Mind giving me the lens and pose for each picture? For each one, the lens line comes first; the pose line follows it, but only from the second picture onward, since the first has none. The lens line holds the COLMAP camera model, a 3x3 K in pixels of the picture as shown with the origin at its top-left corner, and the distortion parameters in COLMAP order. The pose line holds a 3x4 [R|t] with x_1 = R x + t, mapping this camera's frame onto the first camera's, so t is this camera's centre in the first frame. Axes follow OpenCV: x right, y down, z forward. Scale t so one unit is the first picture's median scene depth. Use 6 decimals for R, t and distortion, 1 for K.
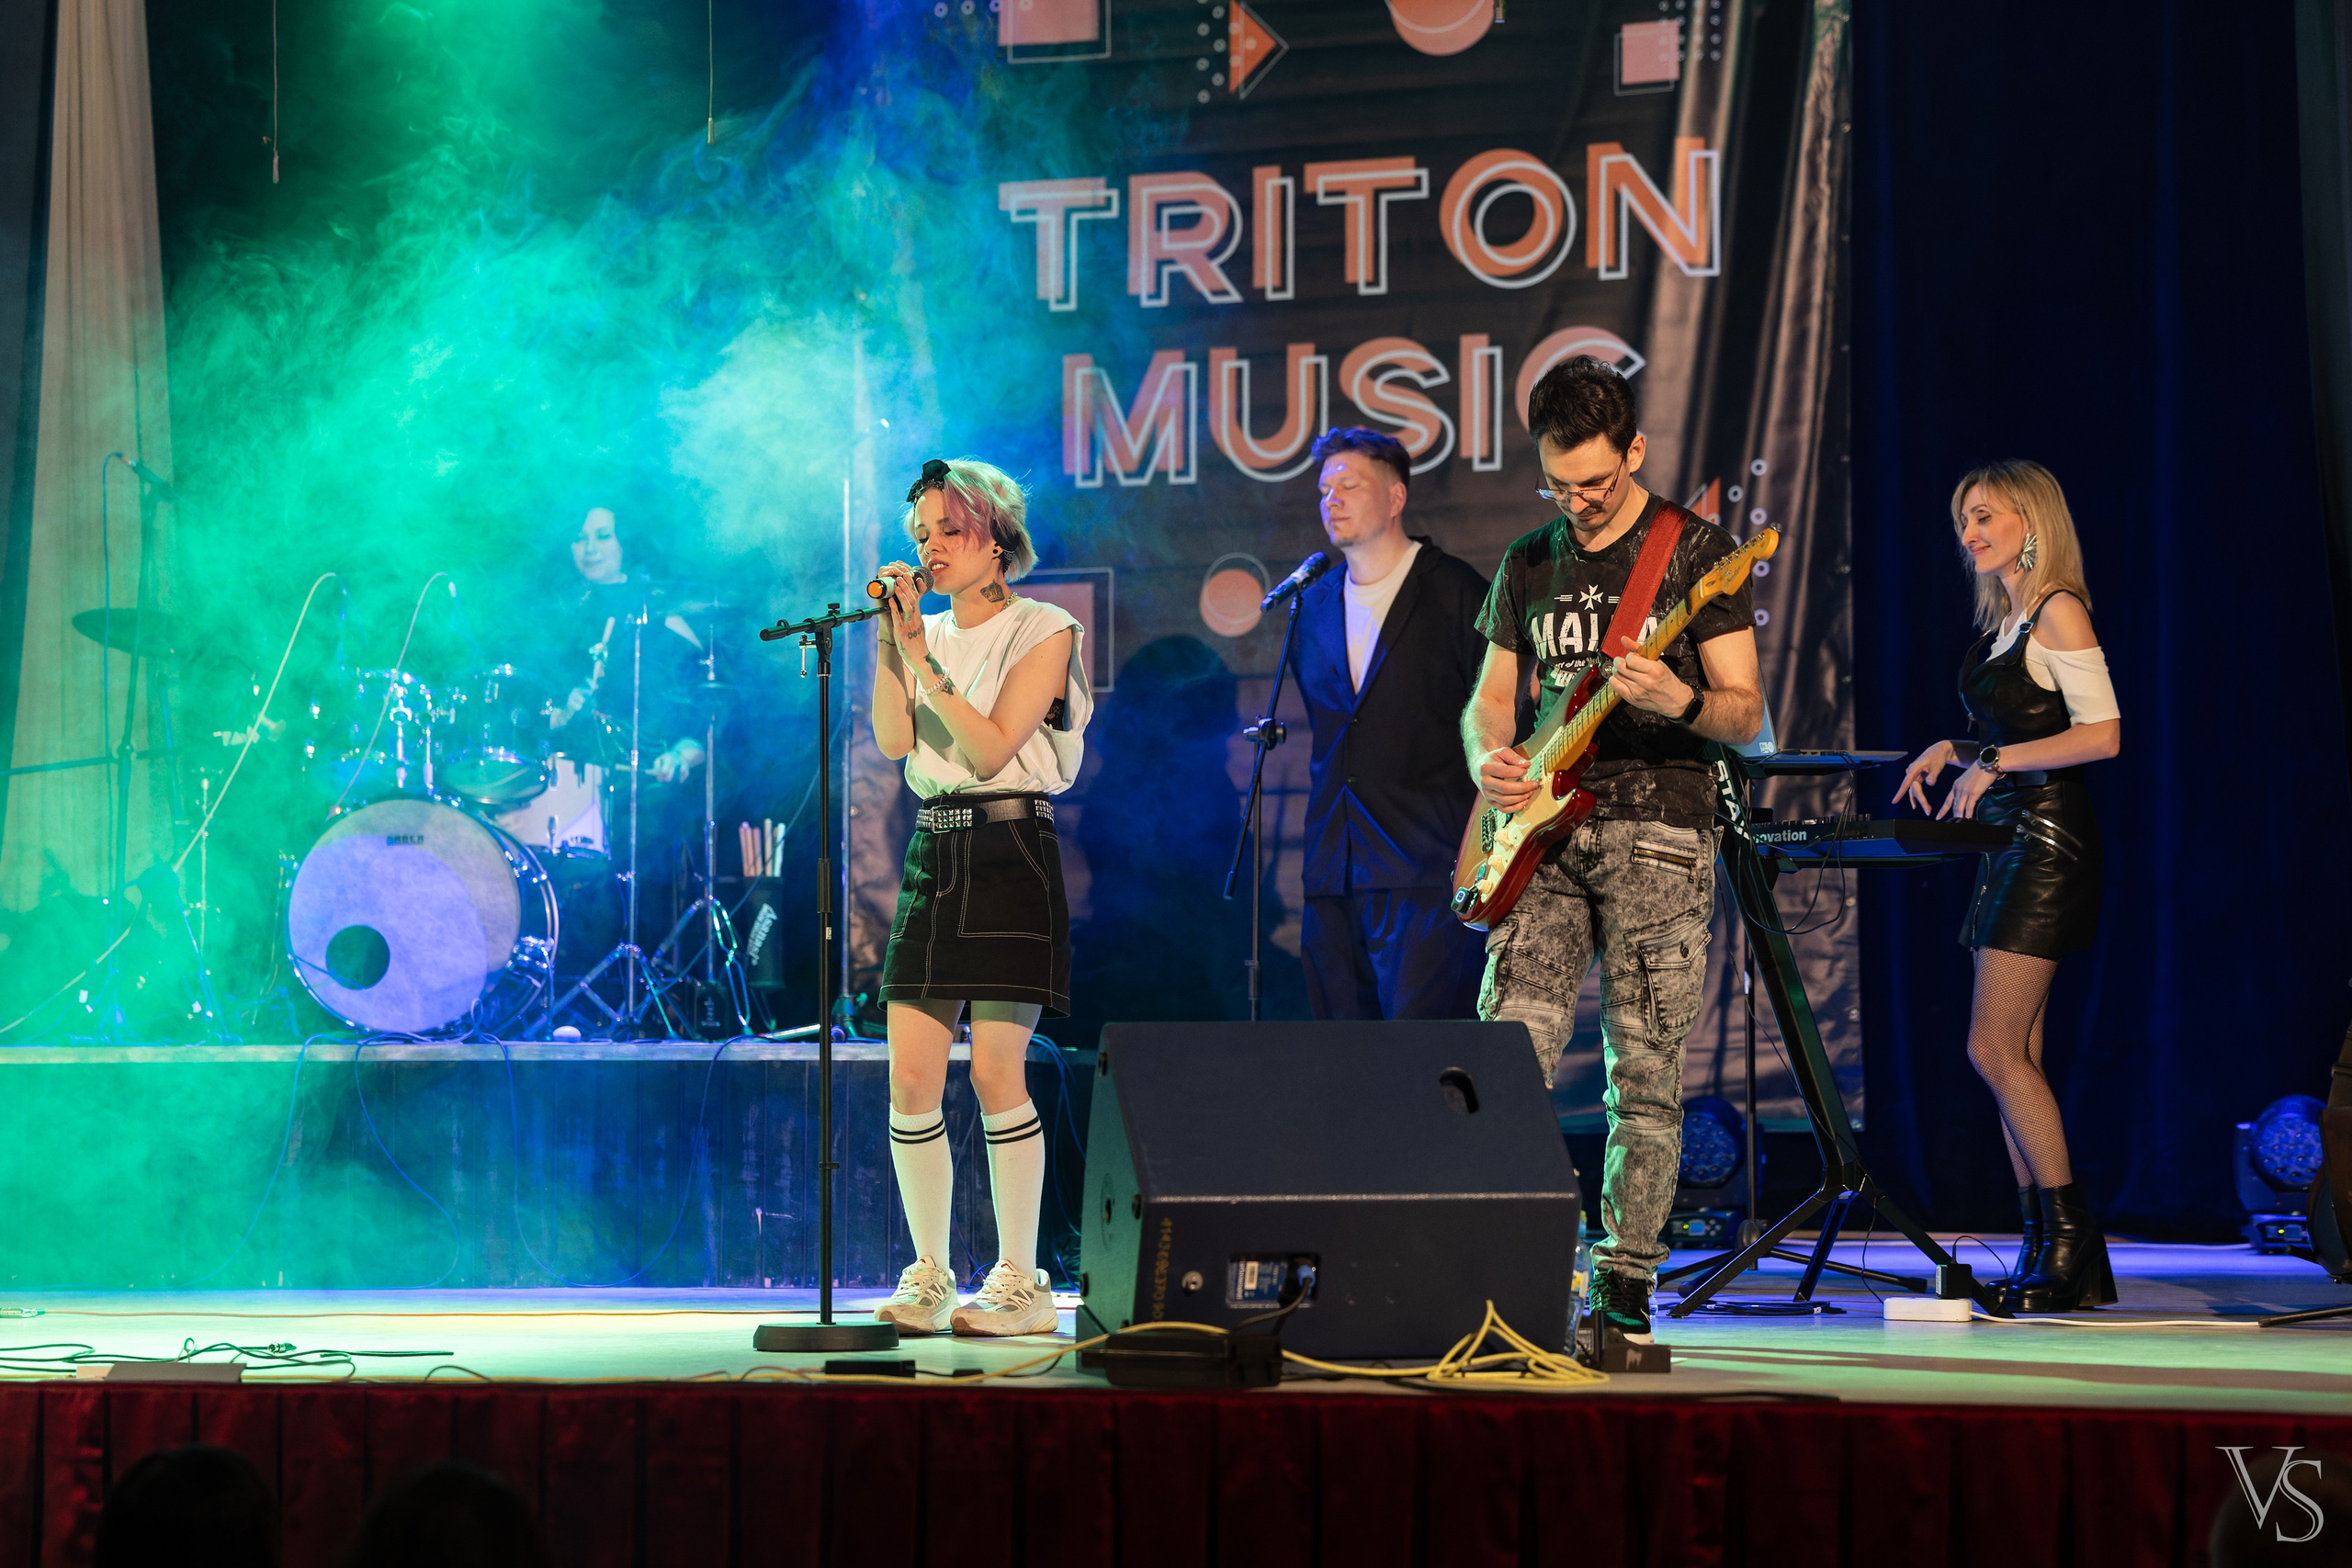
lens RADIAL K [[5796.1, 0, 1127.1], [0, 5796.1, 788.7], [0, 0, 1]] dist [0.151364, 0.910000]
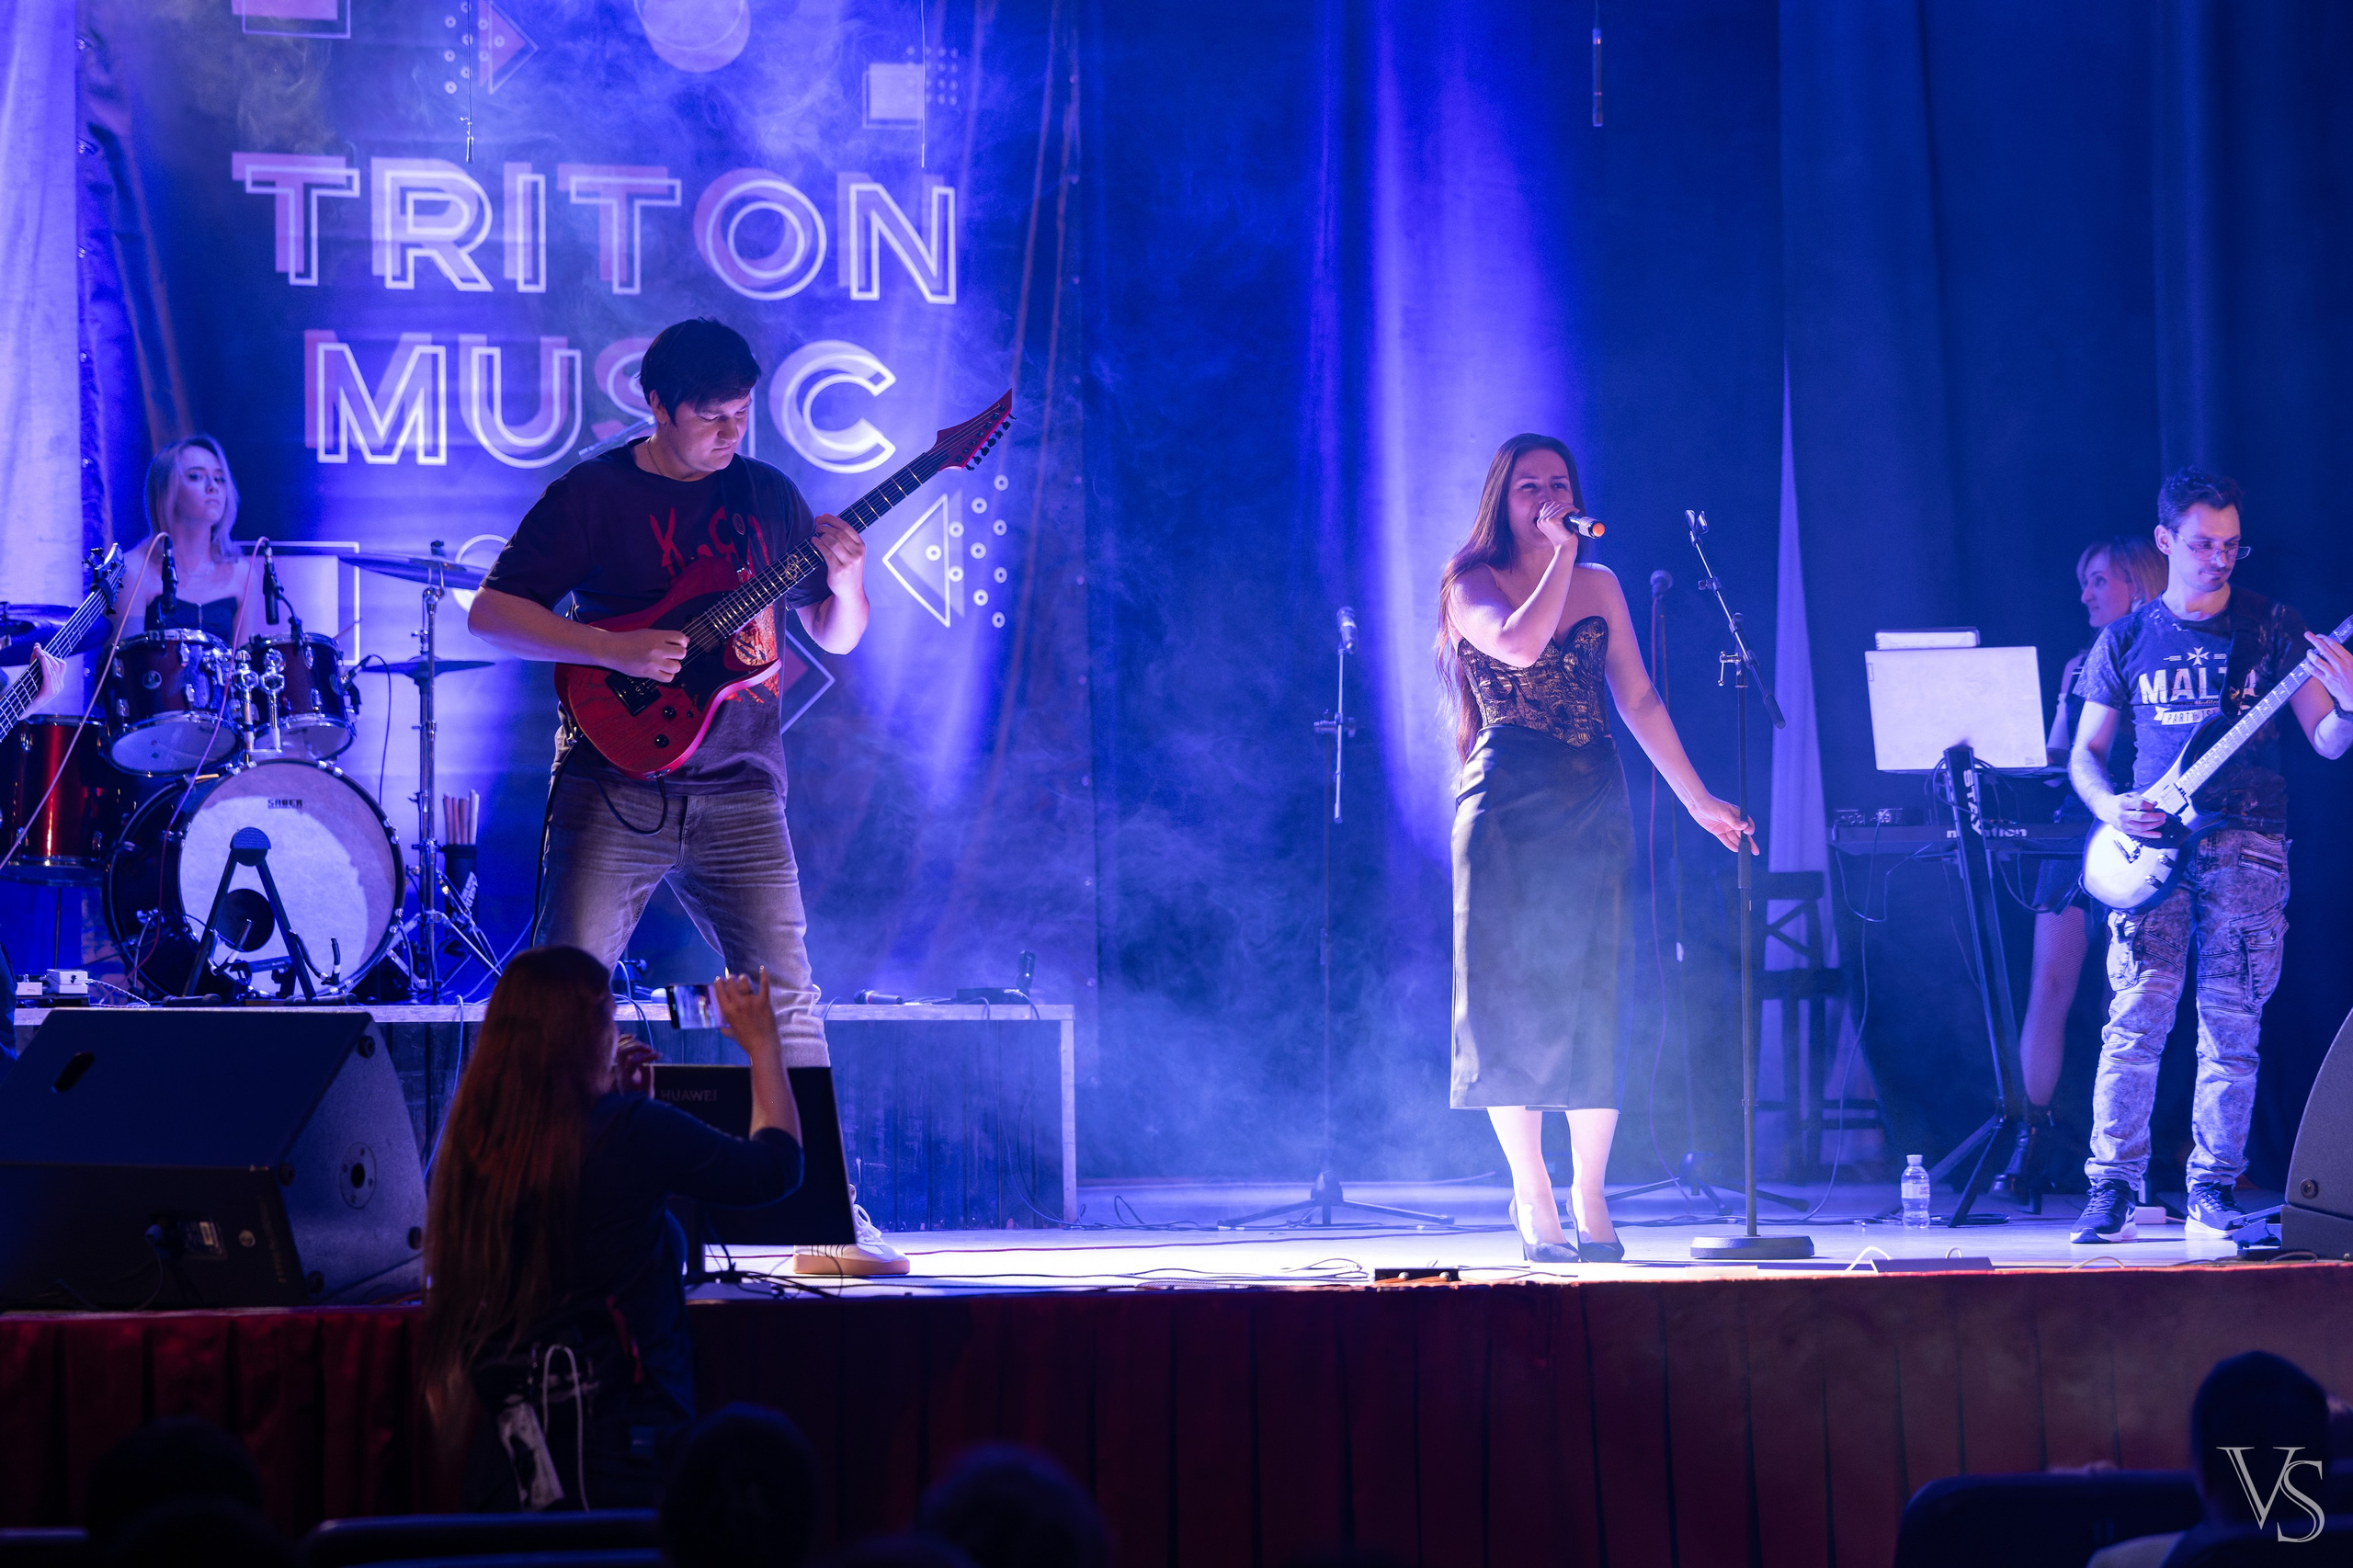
lens RADIAL K [[6279.5, 0, 1176.5], [0, 6279.5, 784.0], [0, 0, 1]] dist [0.227284, -0.702347]
pose [[0.806595, 0.021411, 0.590717, -0.560388], [-0.024059, 0.999705, -0.003383, 0.004644], [-0.590615, -0.011483, 0.806872, 0.024375]]
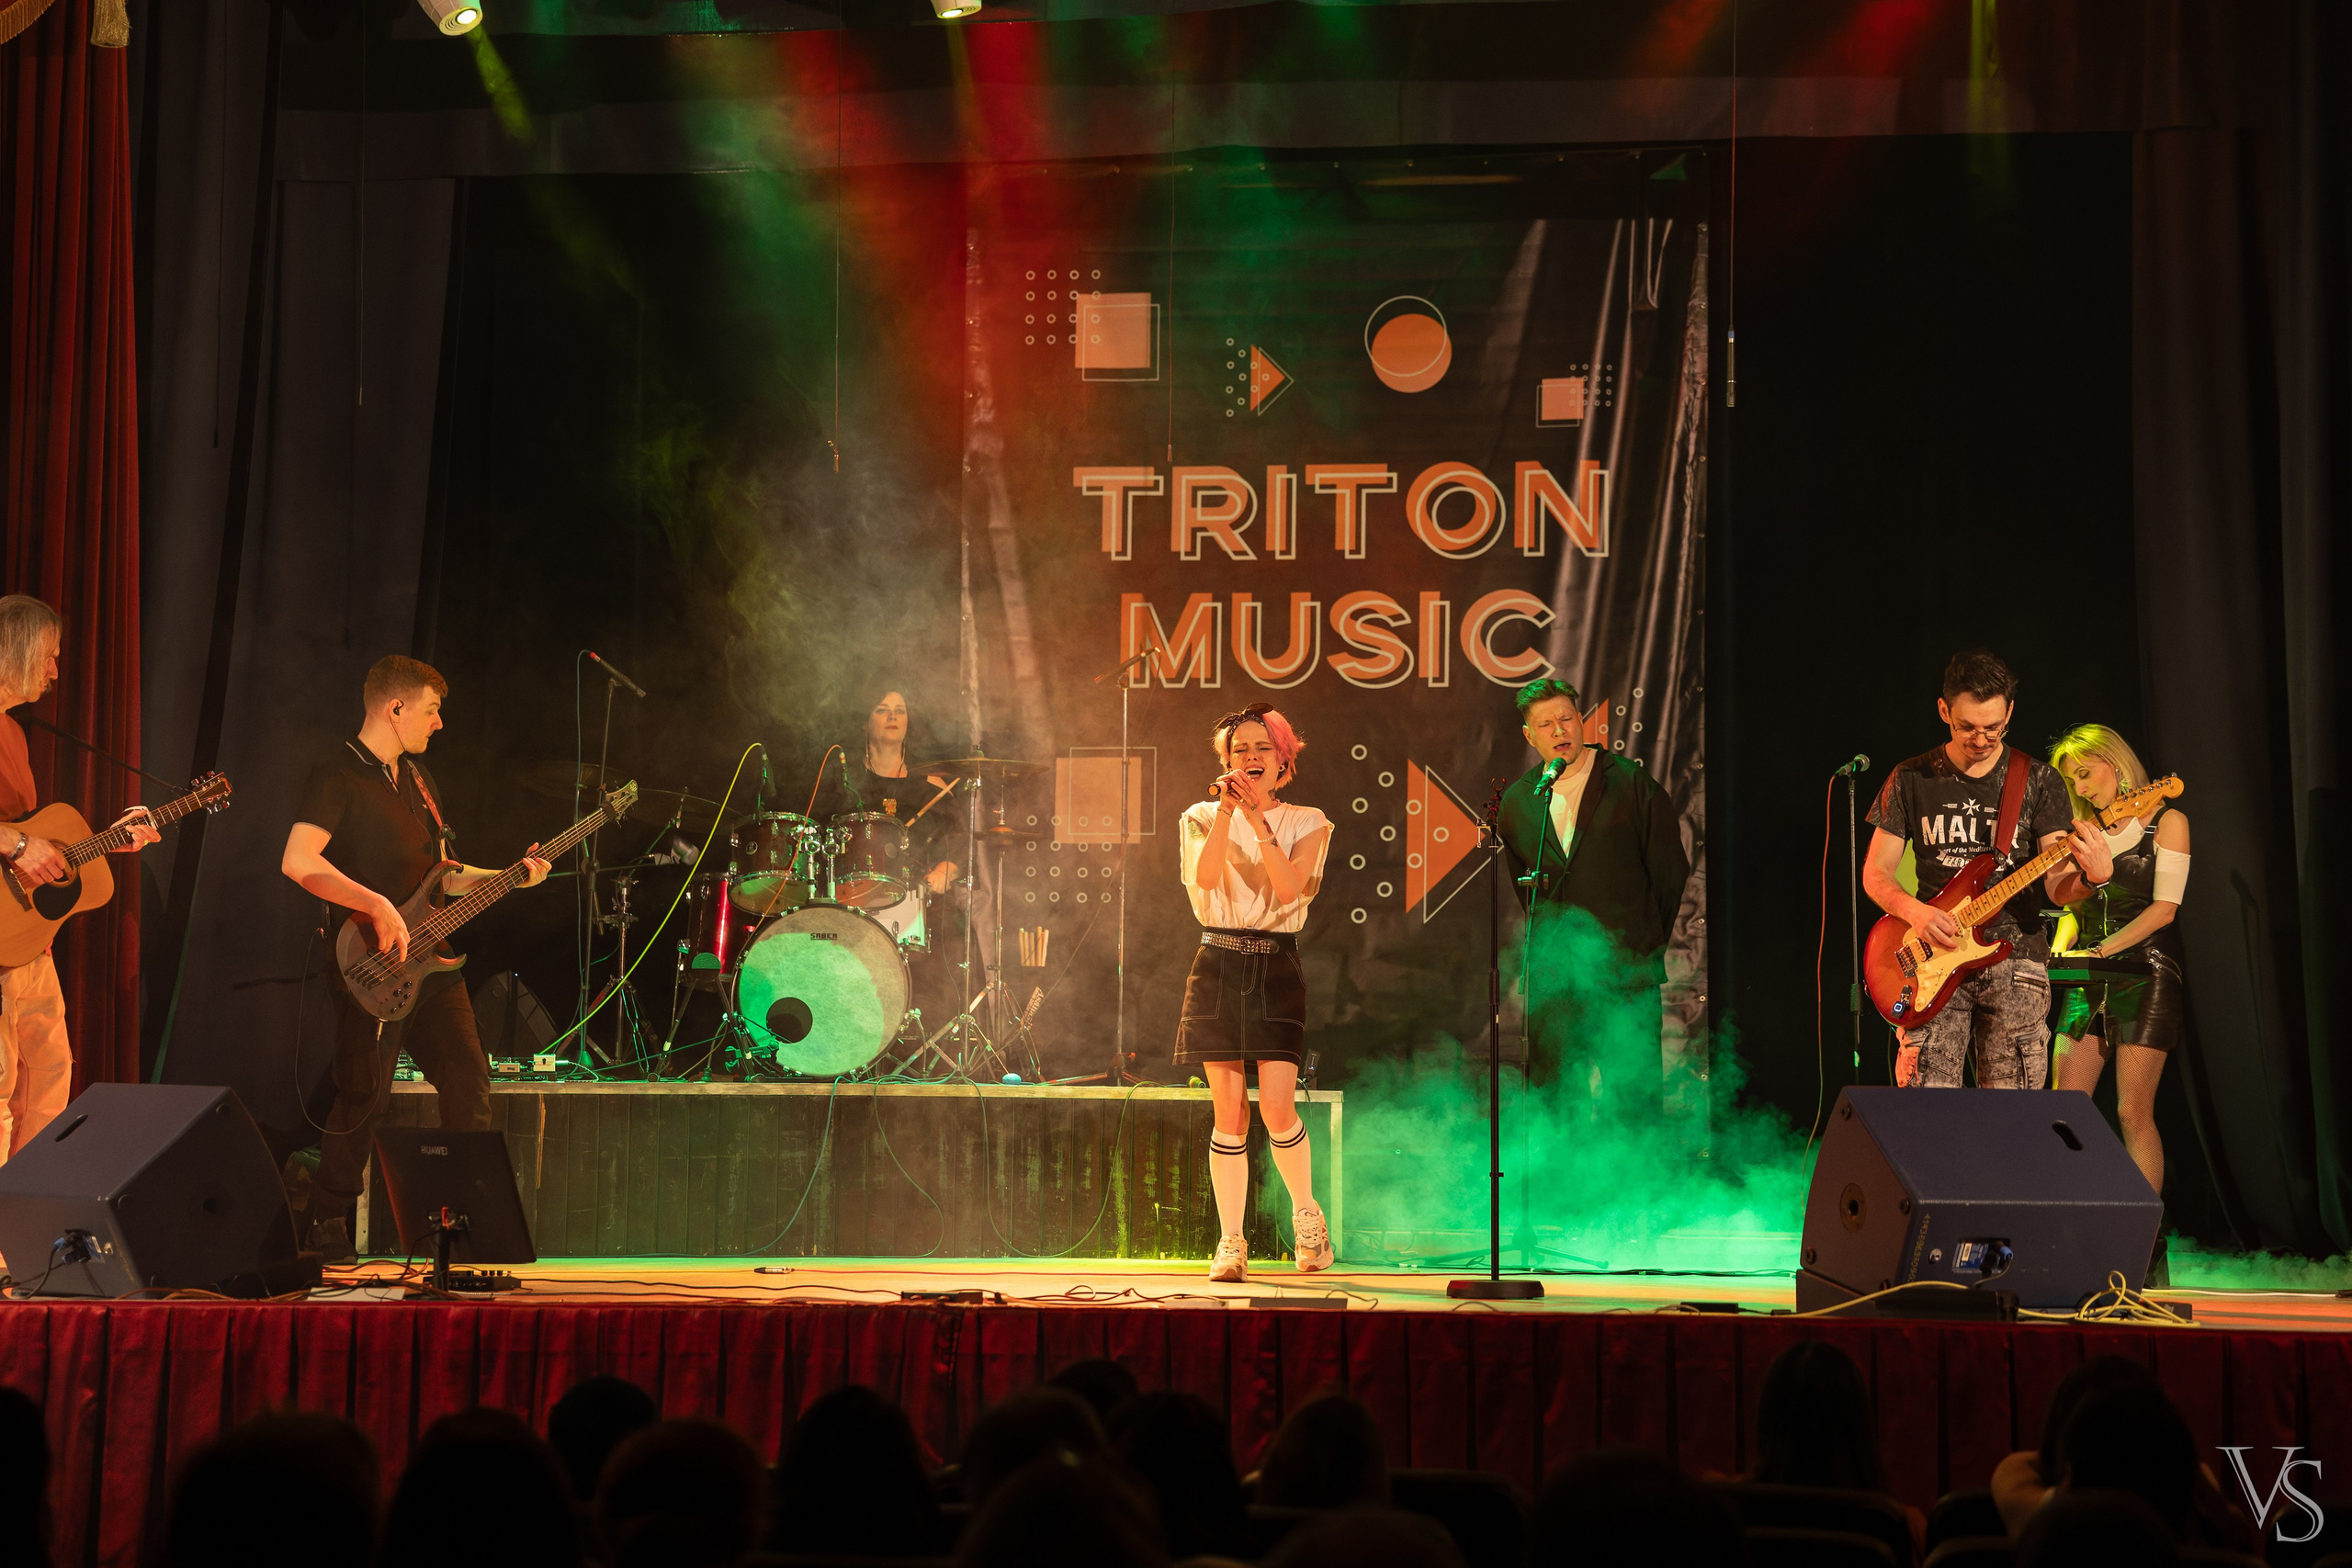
lens RADIAL K [[4665.4, 0, 1176.0], [0, 4665.4, 784.0], [0, 0, 1]] dist [0.327697, 0.258806]
pose [[0.977953, 0.028861, 0.206819, -0.239146], [-0.024674, 0.999436, -0.022795, -0.003773], [-0.207360, 0.017190, 0.978114, -0.102624]]
